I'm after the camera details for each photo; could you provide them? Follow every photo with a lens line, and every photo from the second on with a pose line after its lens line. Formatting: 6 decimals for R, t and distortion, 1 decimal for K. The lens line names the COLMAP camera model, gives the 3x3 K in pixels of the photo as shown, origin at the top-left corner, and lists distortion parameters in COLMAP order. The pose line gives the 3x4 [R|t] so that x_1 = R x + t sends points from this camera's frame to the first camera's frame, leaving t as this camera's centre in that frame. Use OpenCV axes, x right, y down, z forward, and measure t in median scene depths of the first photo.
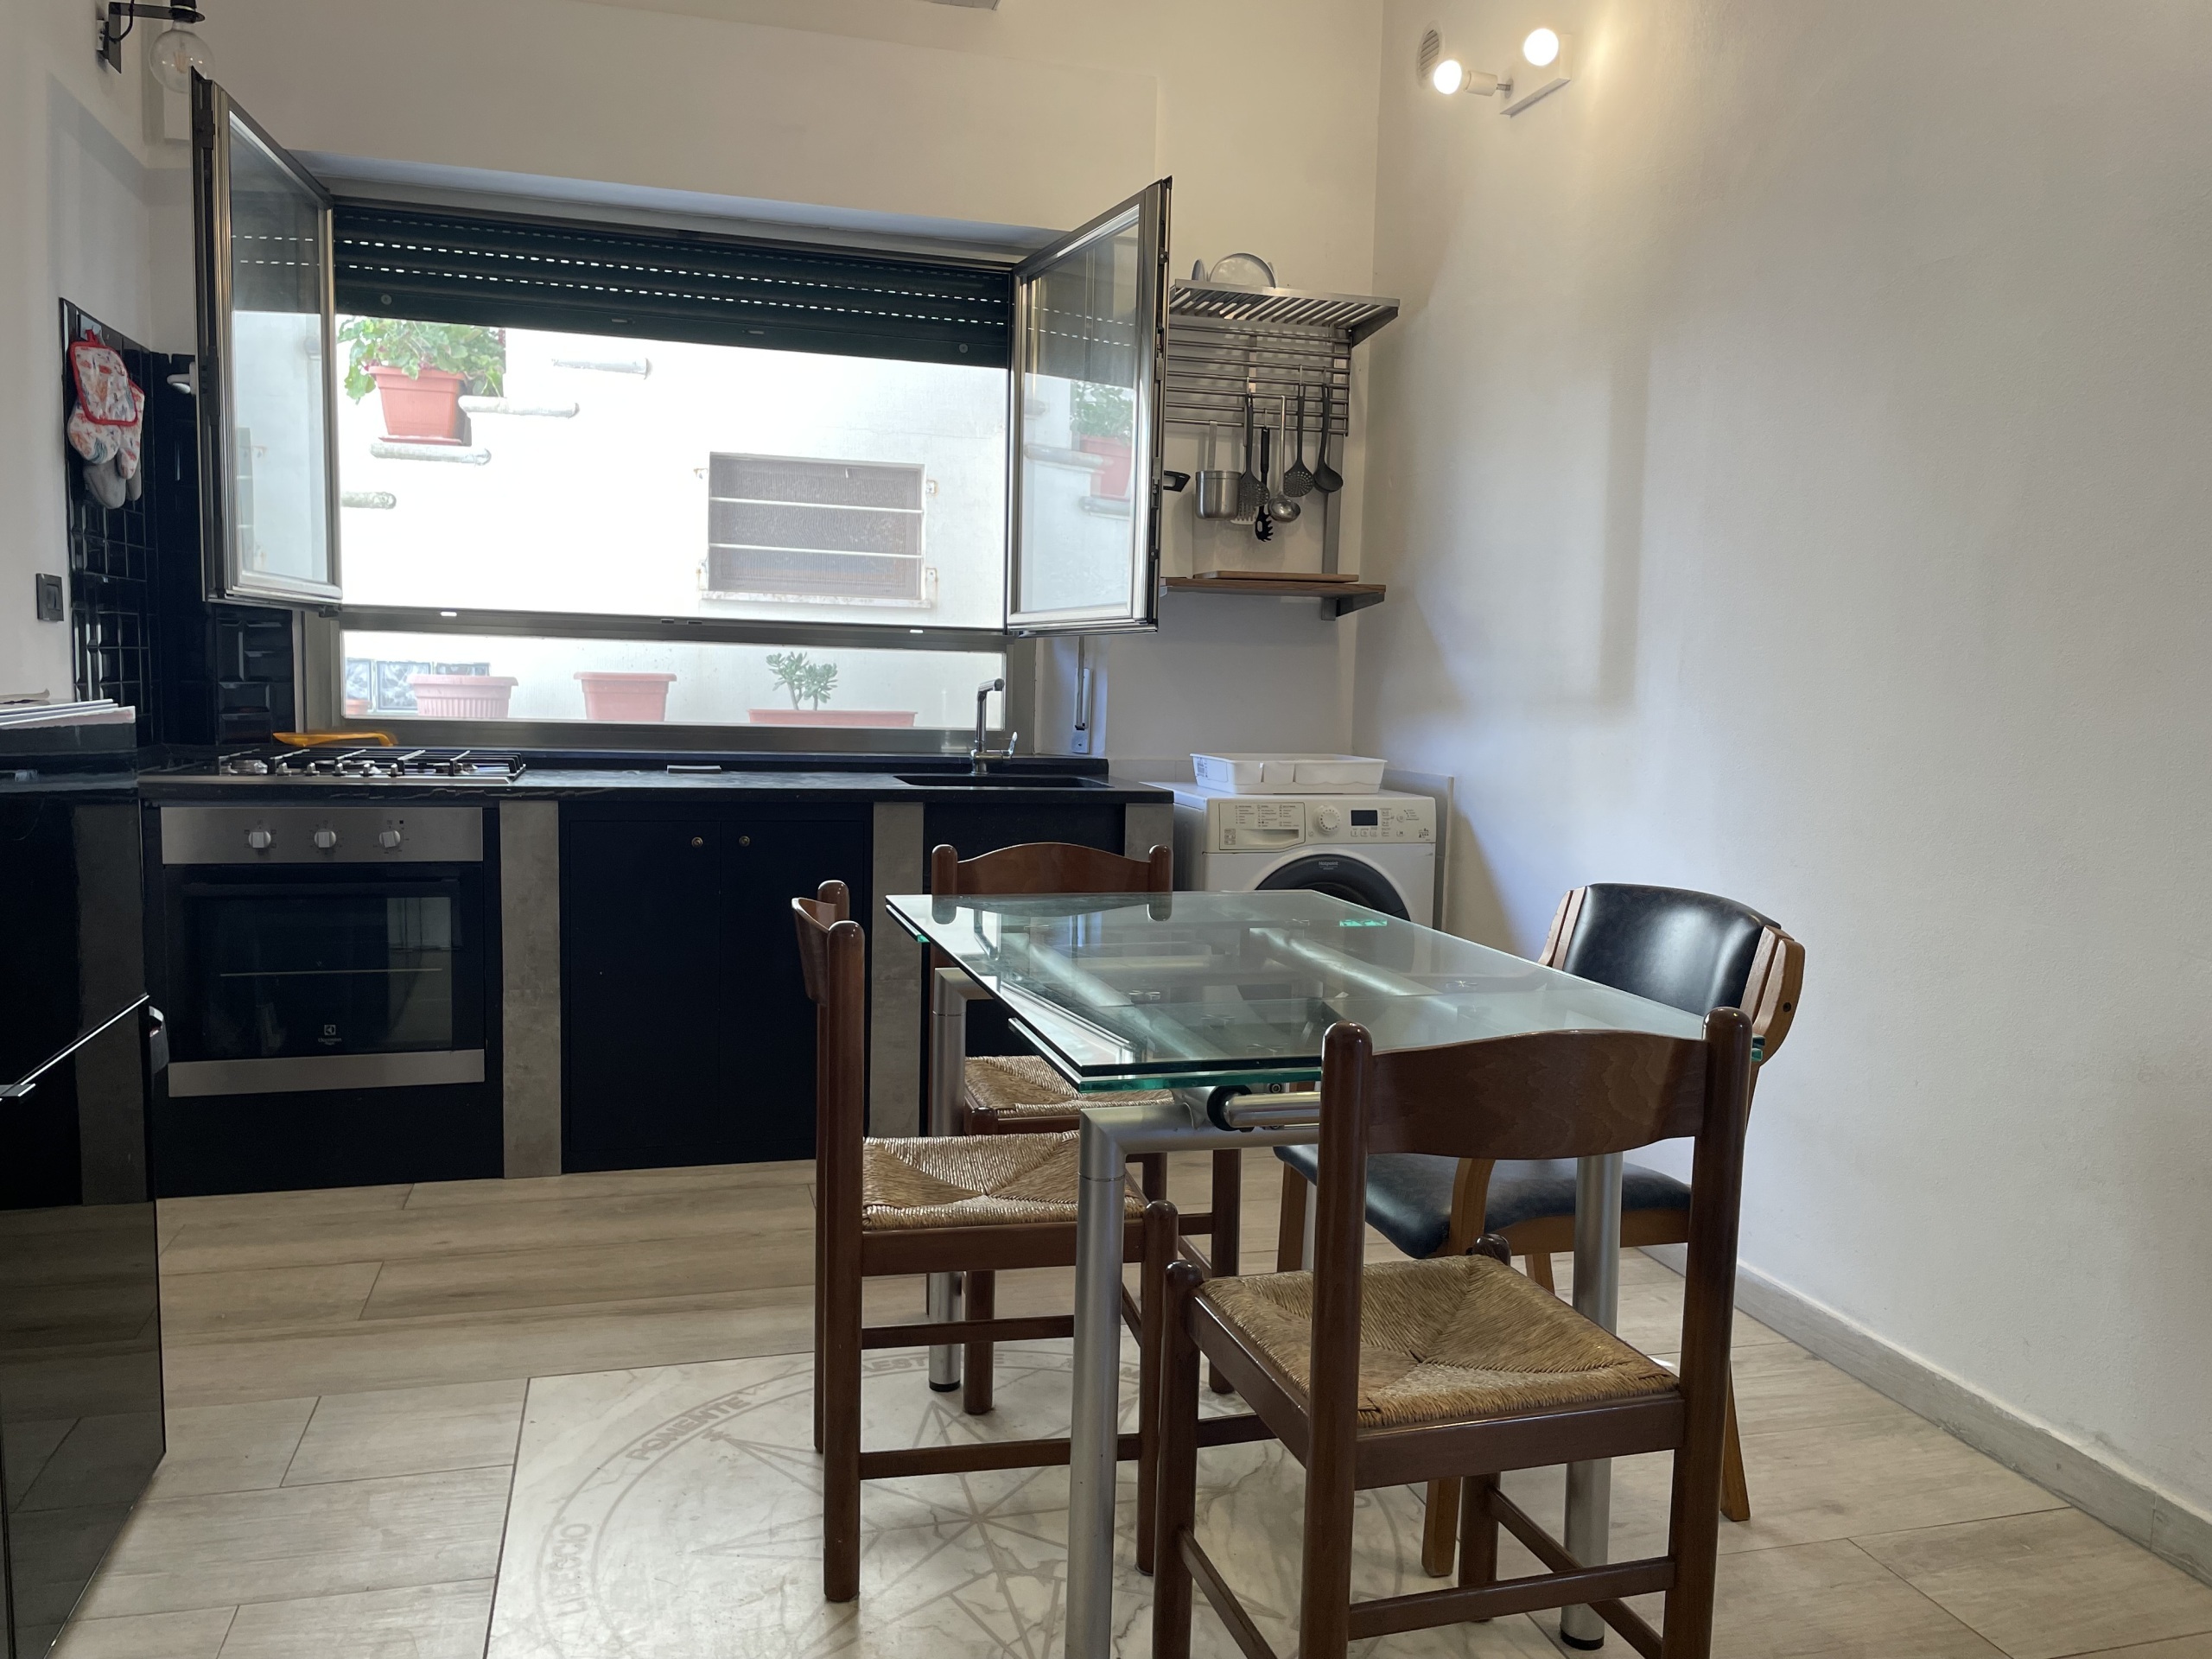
lens RADIAL K [[1638.4, 0, 1110.3], [0, 1638.4, 839.3], [0, 0, 1]] dist [0.007952, -0.065709]
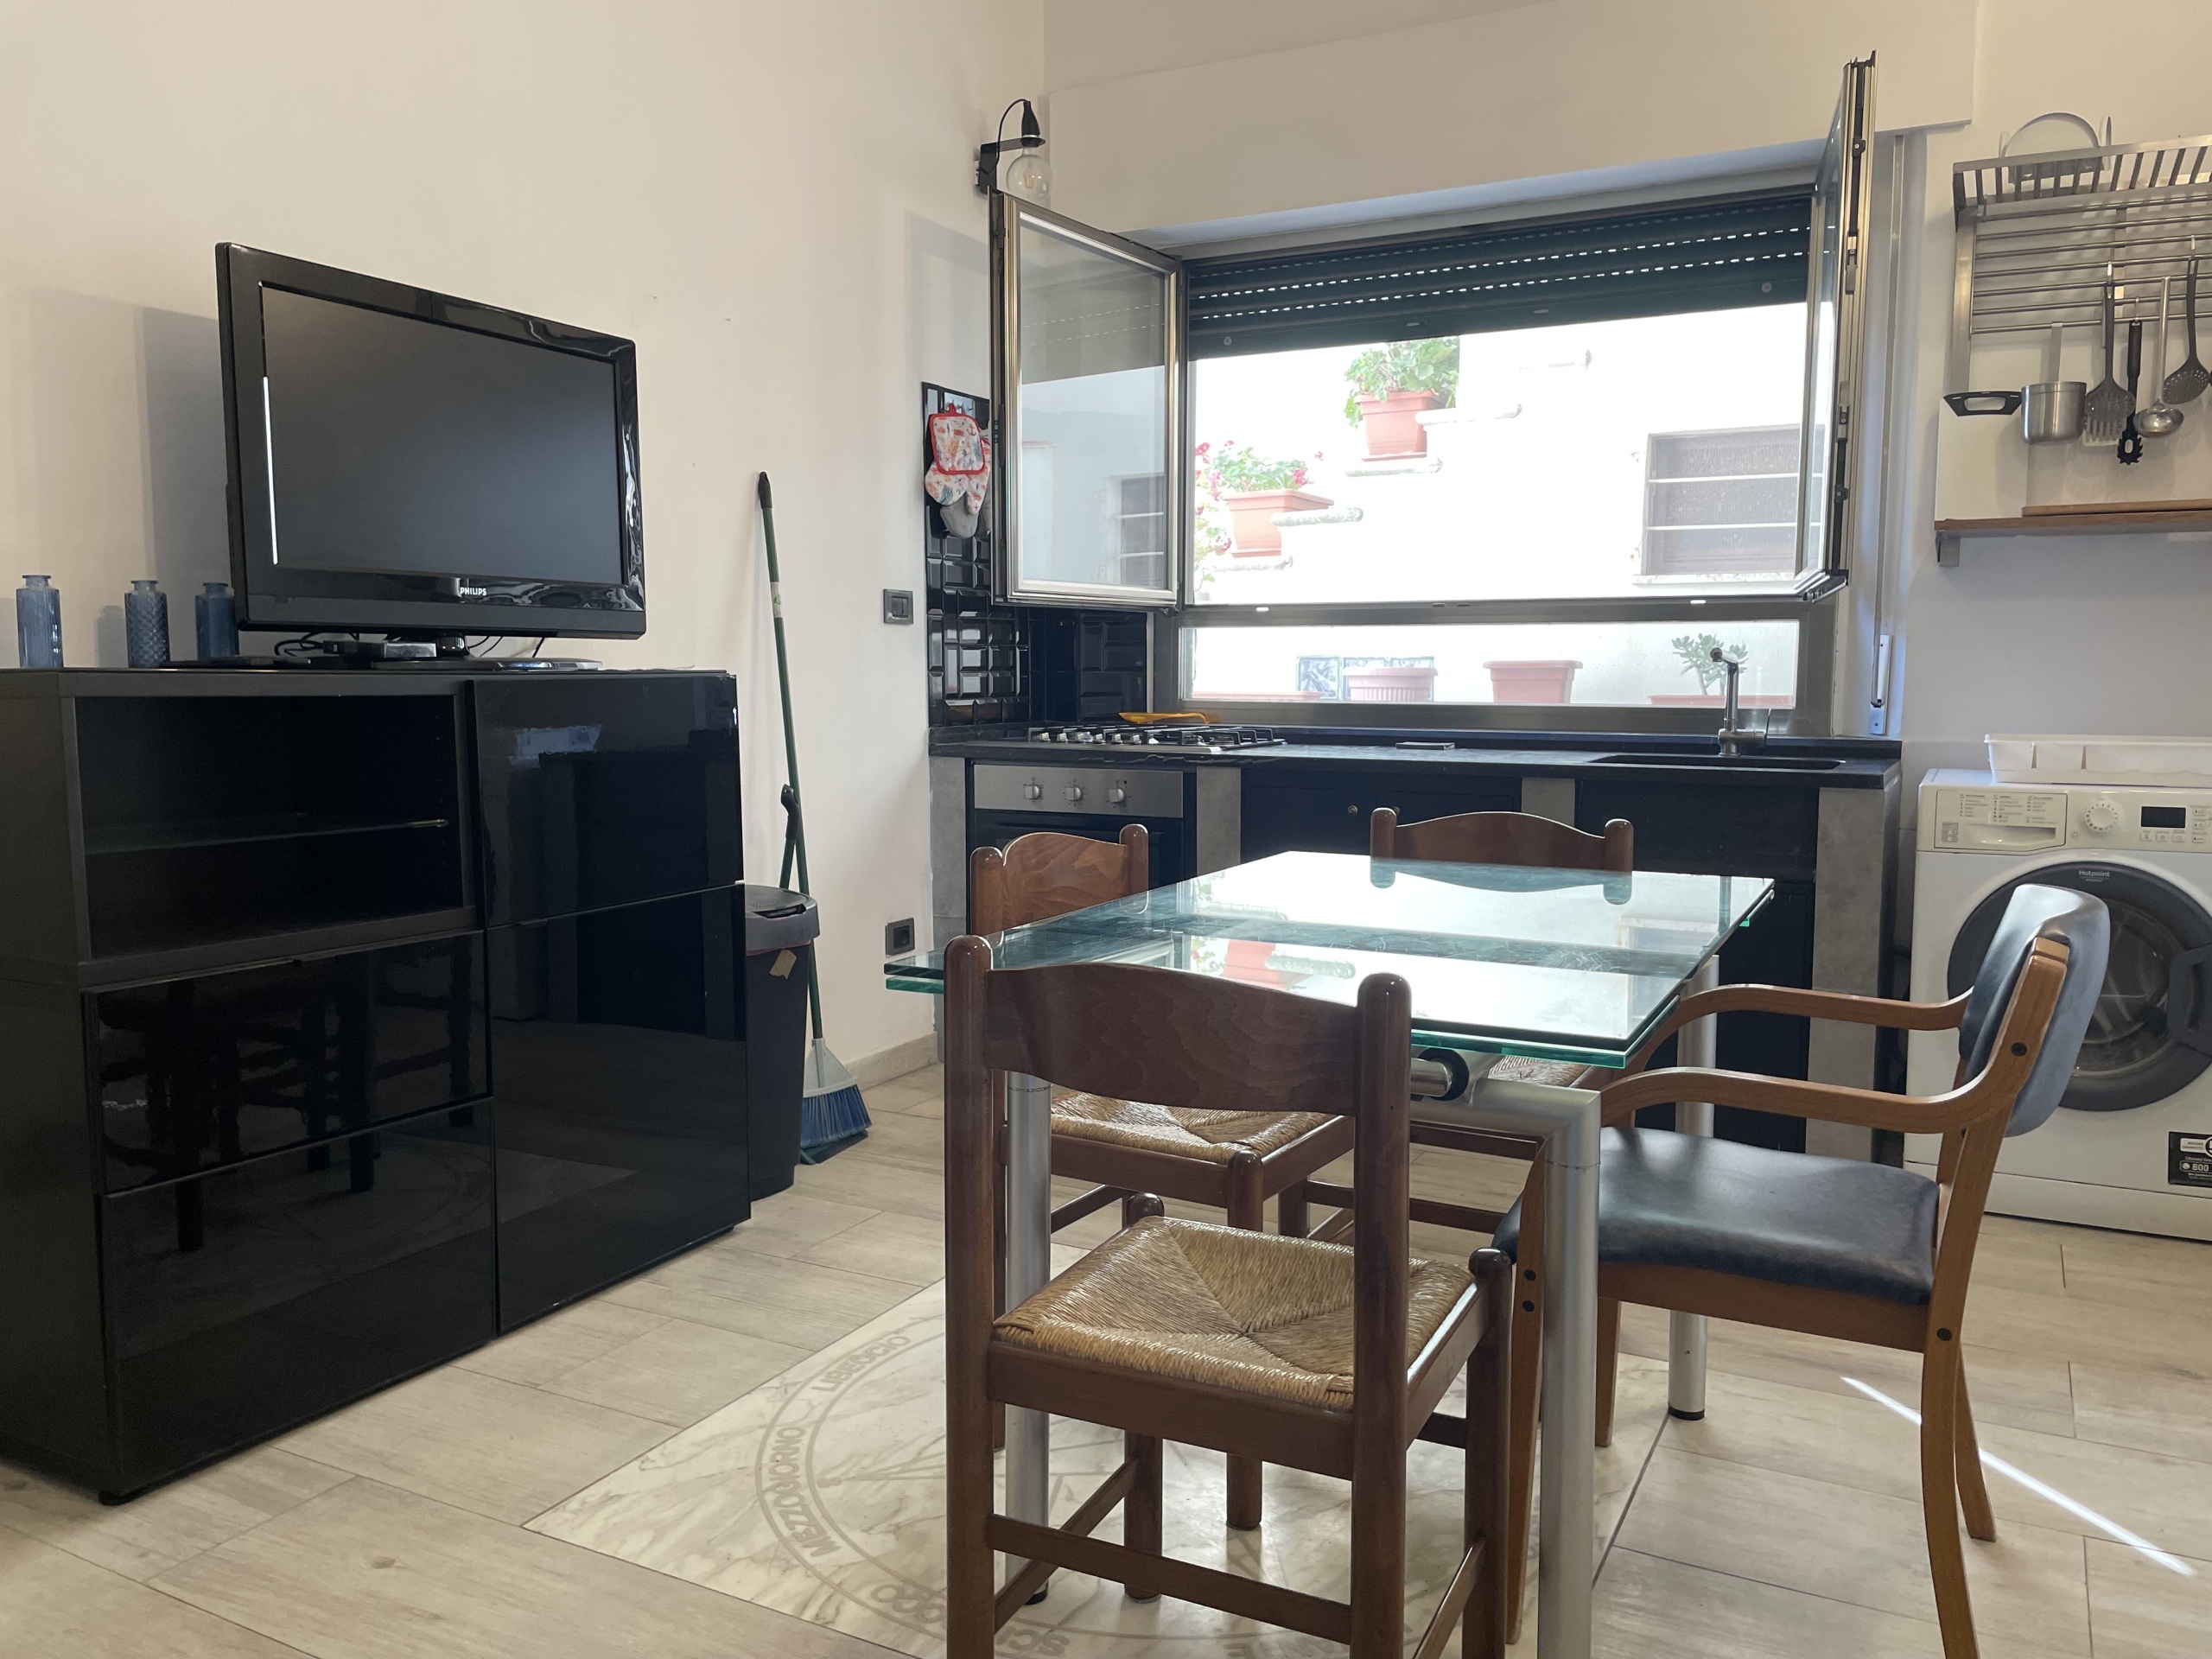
lens RADIAL K [[1638.4, 0, 1092.6], [0, 1638.4, 836.0], [0, 0, 1]] dist [0.007952, -0.065709]
pose [[0.697559, 0.047150, -0.714975, 0.340977], [-0.053239, 0.998485, 0.013904, 0.011284], [0.714547, 0.028365, 0.699012, 0.122993]]
